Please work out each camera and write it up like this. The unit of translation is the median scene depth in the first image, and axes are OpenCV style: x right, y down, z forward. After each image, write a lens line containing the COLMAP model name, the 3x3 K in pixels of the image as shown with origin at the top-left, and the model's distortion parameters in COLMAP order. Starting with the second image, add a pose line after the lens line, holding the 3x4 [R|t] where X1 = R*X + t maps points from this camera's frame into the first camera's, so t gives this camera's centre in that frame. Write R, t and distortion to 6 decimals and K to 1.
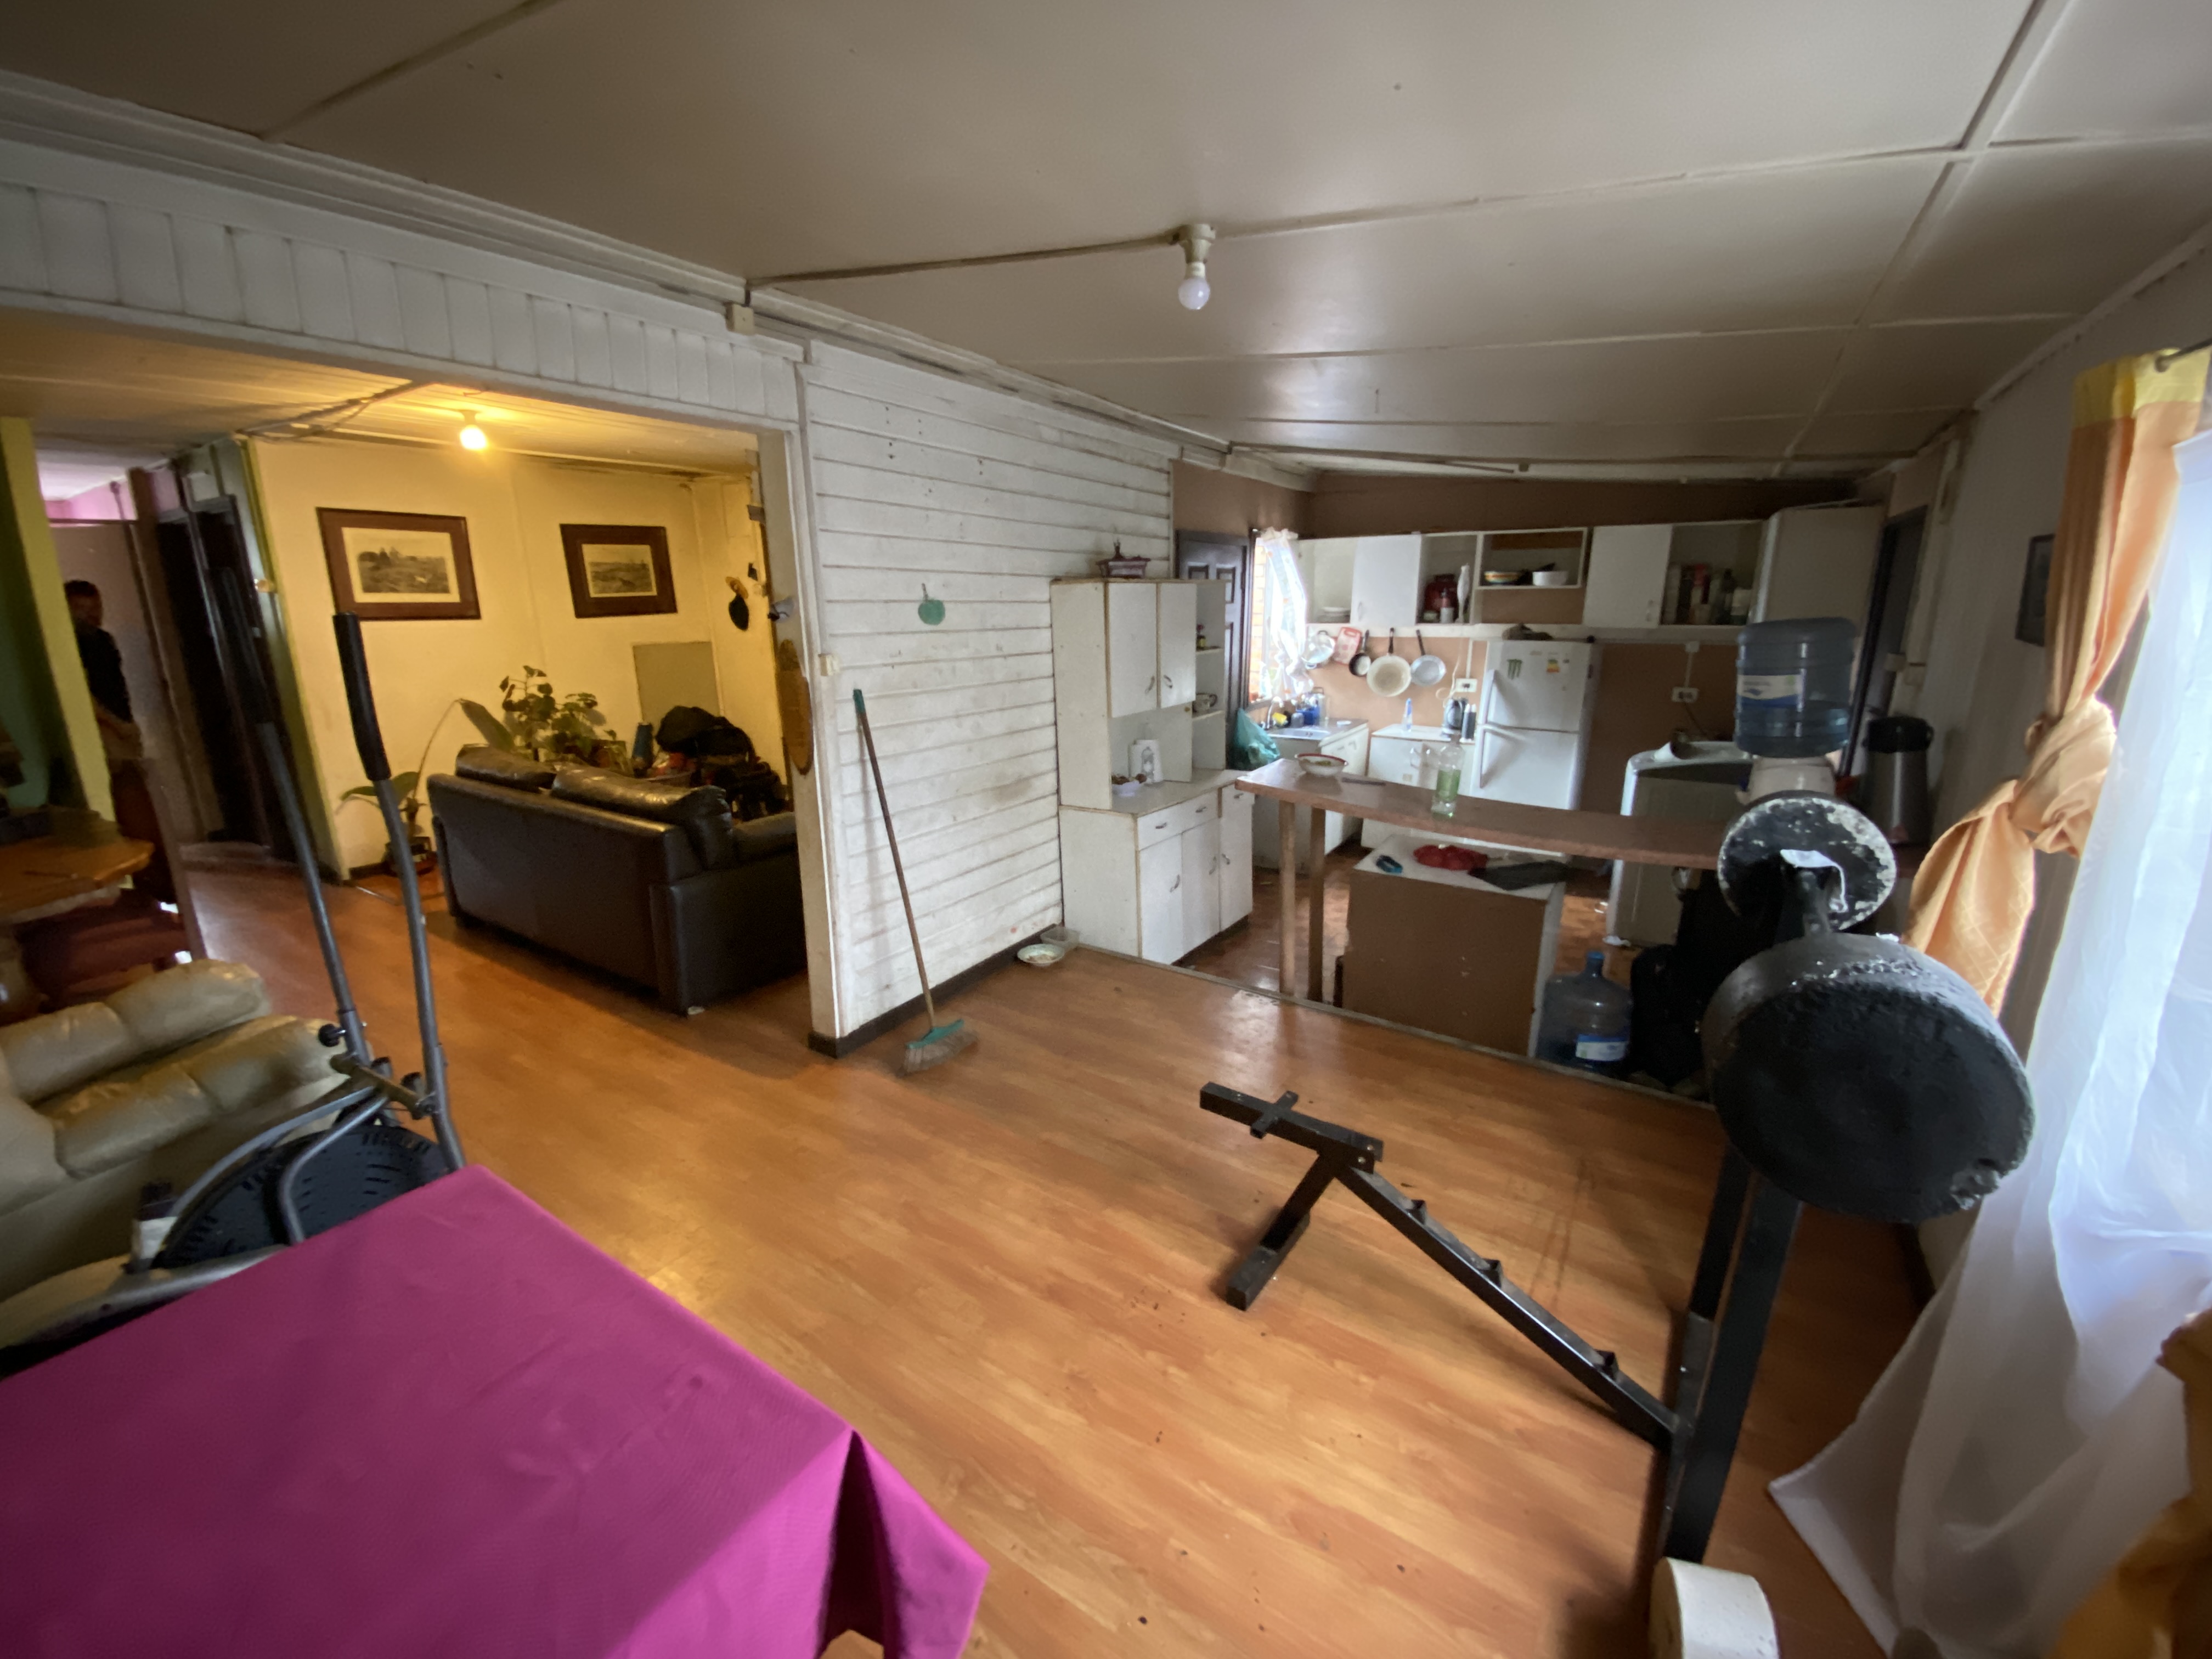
lens RADIAL K [[898.4, 0, 1106.0], [0, 898.4, 829.5], [0, 0, 1]] dist [0.031452, -0.026656]
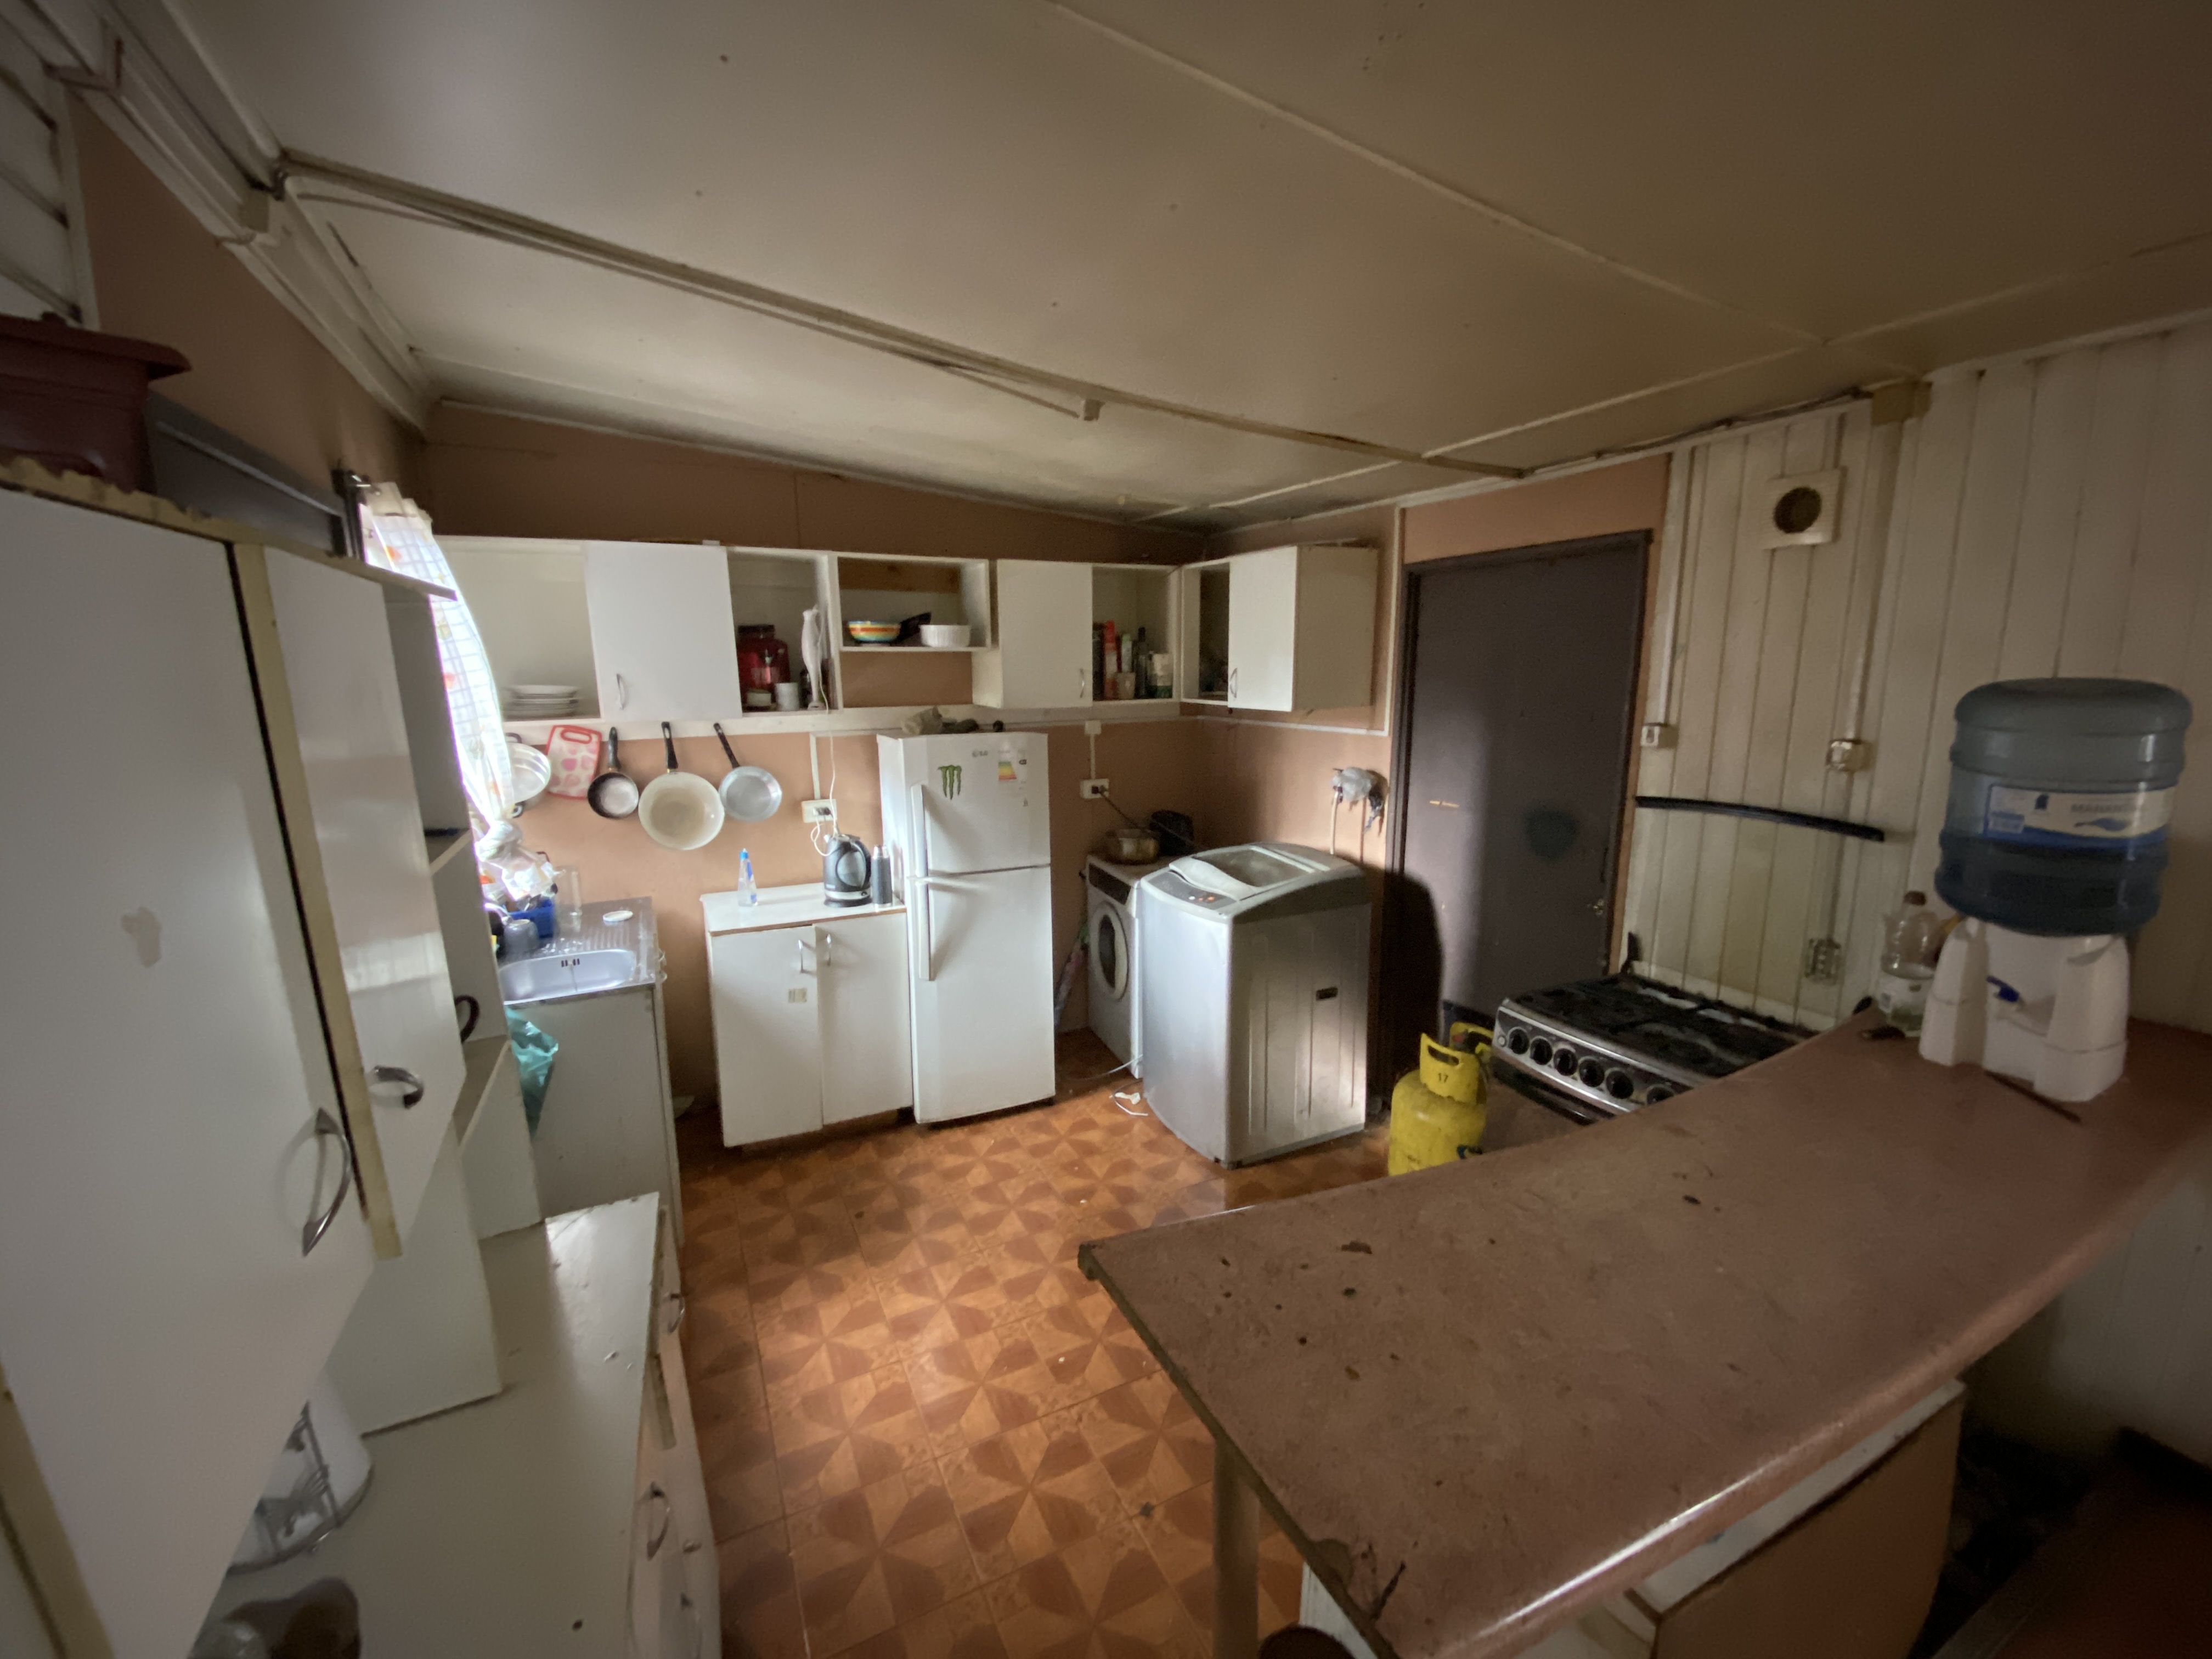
lens RADIAL K [[898.4, 0, 1106.0], [0, 898.4, 829.5], [0, 0, 1]] dist [0.031452, -0.026656]
pose [[0.508453, -0.159891, 0.846115, -0.010847], [0.220934, 0.973940, 0.051281, -0.143163], [-0.832265, 0.160861, 0.530527, 0.556557]]
